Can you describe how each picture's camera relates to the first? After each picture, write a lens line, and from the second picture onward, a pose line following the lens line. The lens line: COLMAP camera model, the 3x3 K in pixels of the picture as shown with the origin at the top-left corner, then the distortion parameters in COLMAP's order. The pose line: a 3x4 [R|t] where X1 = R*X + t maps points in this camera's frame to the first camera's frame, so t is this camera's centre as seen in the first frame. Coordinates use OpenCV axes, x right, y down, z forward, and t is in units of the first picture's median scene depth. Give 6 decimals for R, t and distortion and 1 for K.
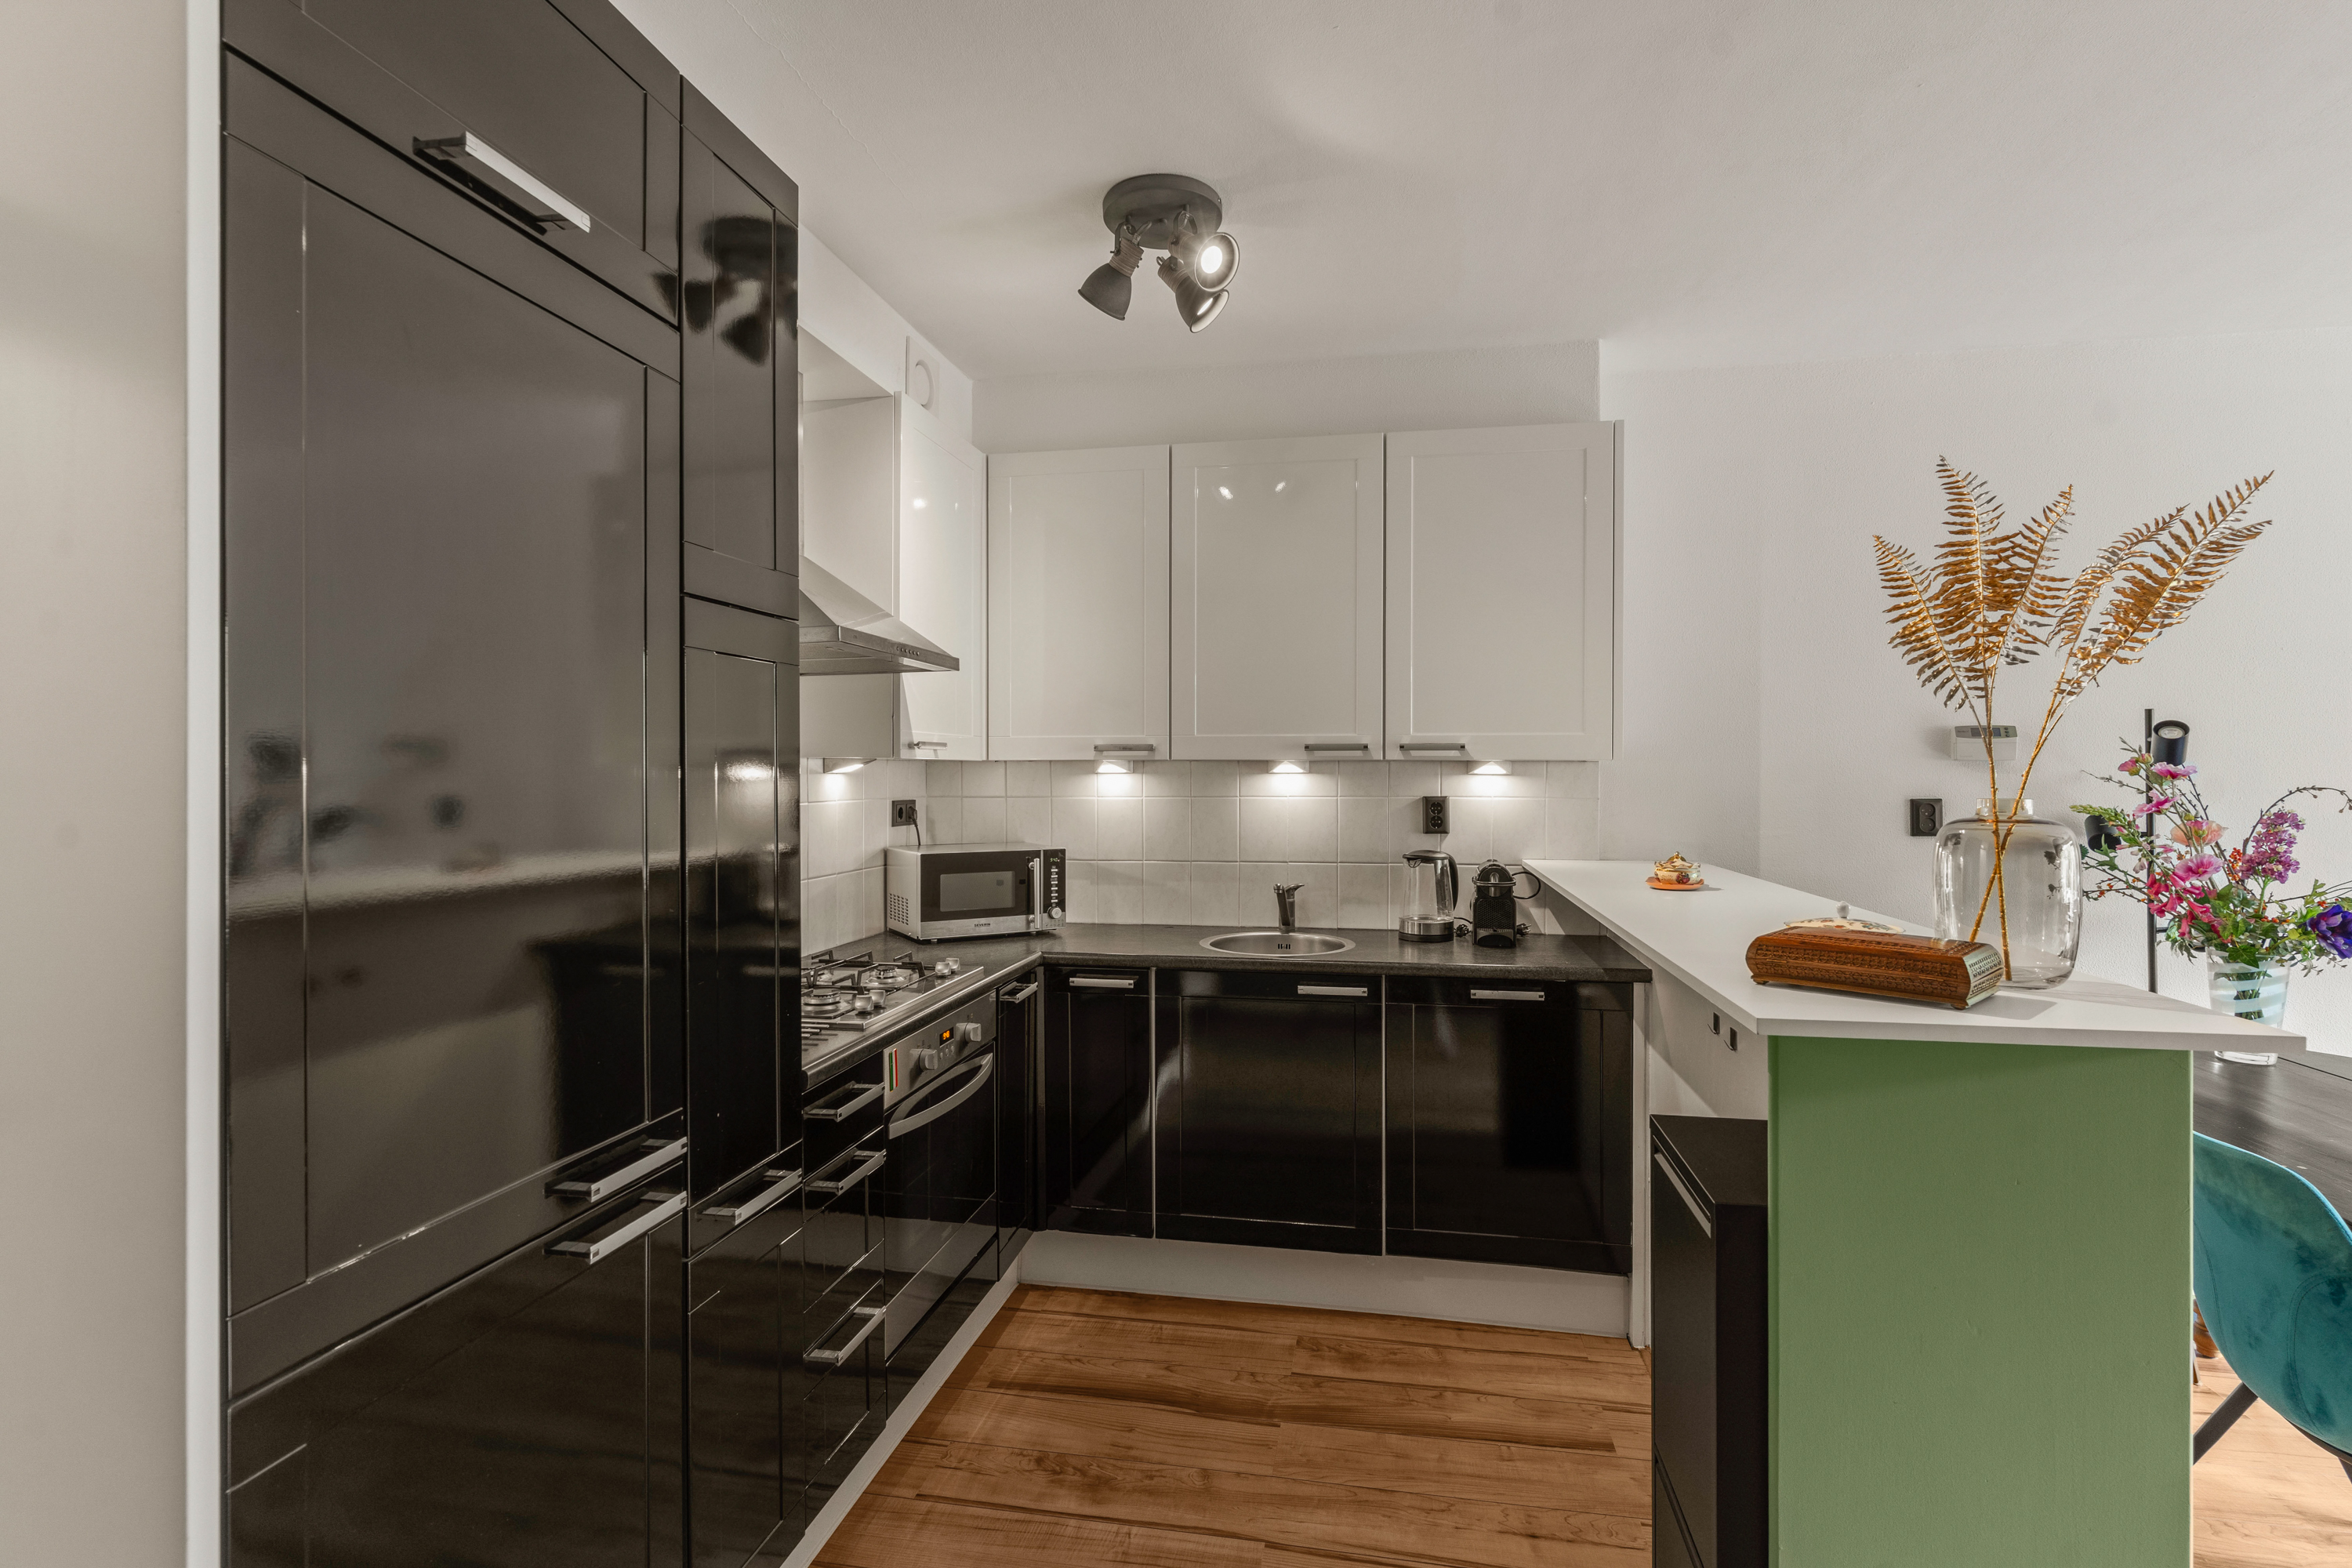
lens RADIAL K [[1121.3, 0, 1191.1], [0, 1121.3, 779.3], [0, 0, 1]] dist [0.002198, 0.000267]
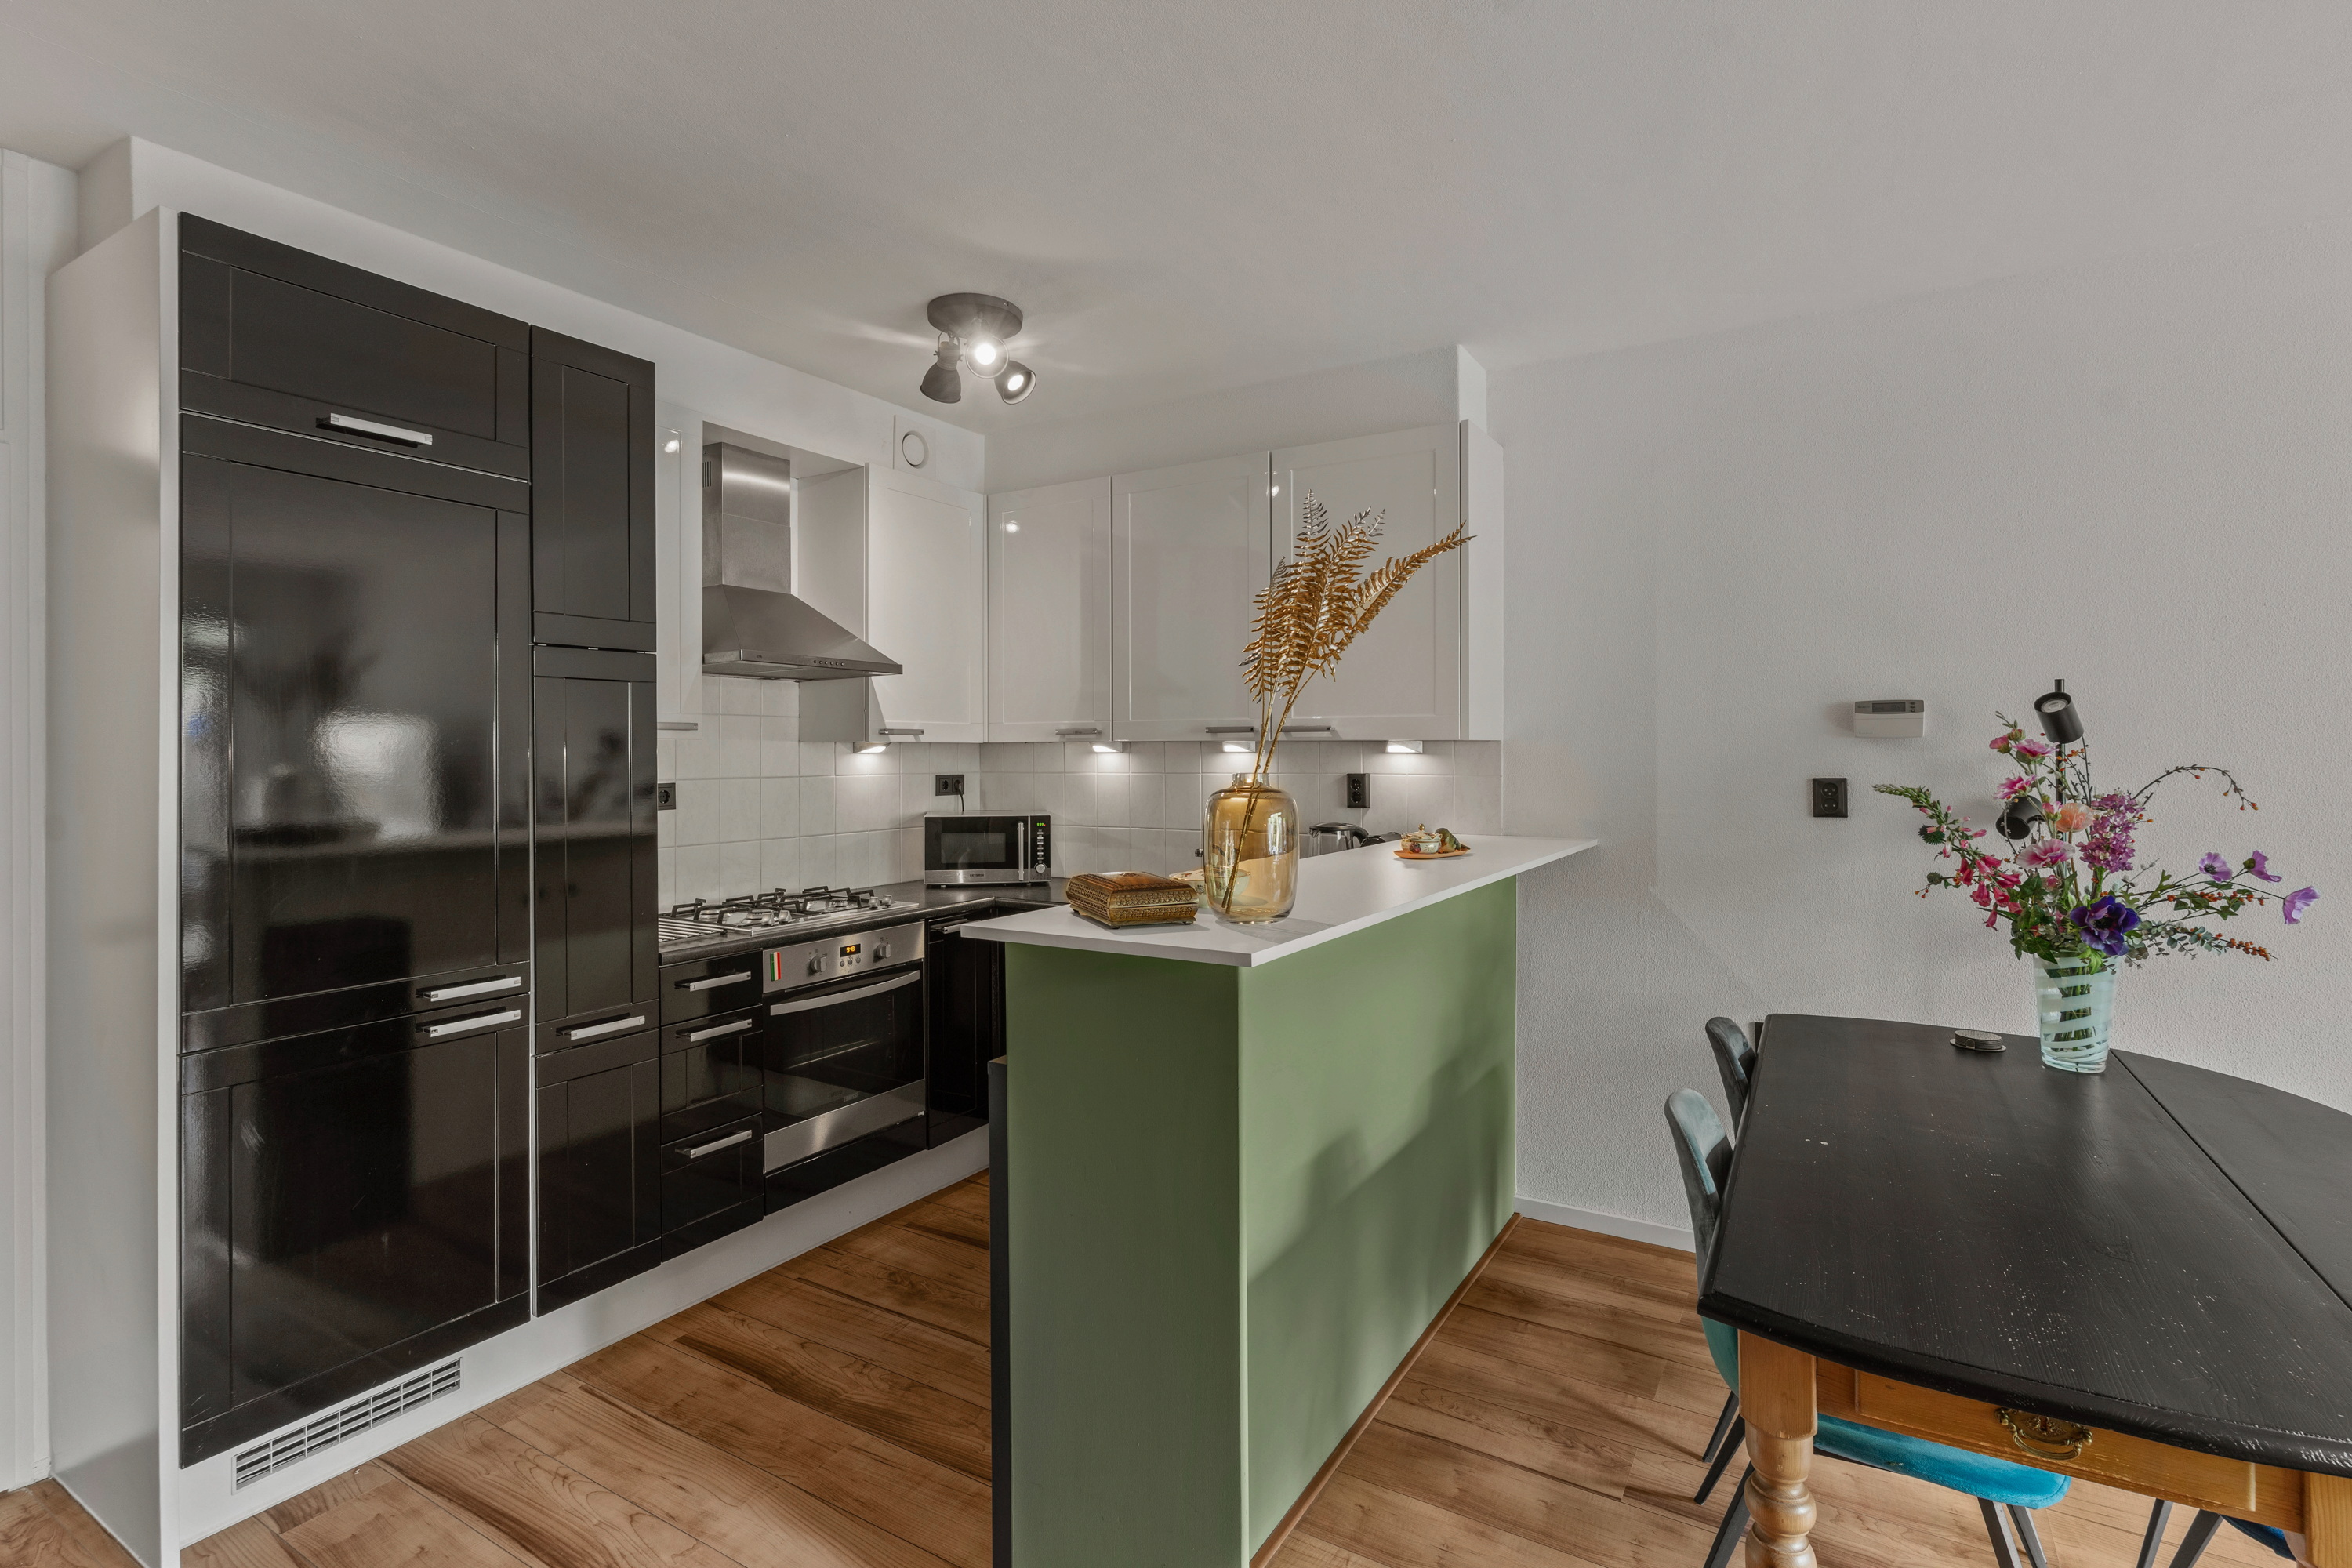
lens RADIAL K [[1133.9, 0, 1180.1], [0, 1133.9, 749.8], [0, 0, 1]] dist [0.003275, 0.000767]
pose [[0.933731, -0.003073, -0.357962, 0.476392], [0.000117, 0.999966, -0.008281, 0.001240], [0.357975, 0.007690, 0.933700, -0.093828]]
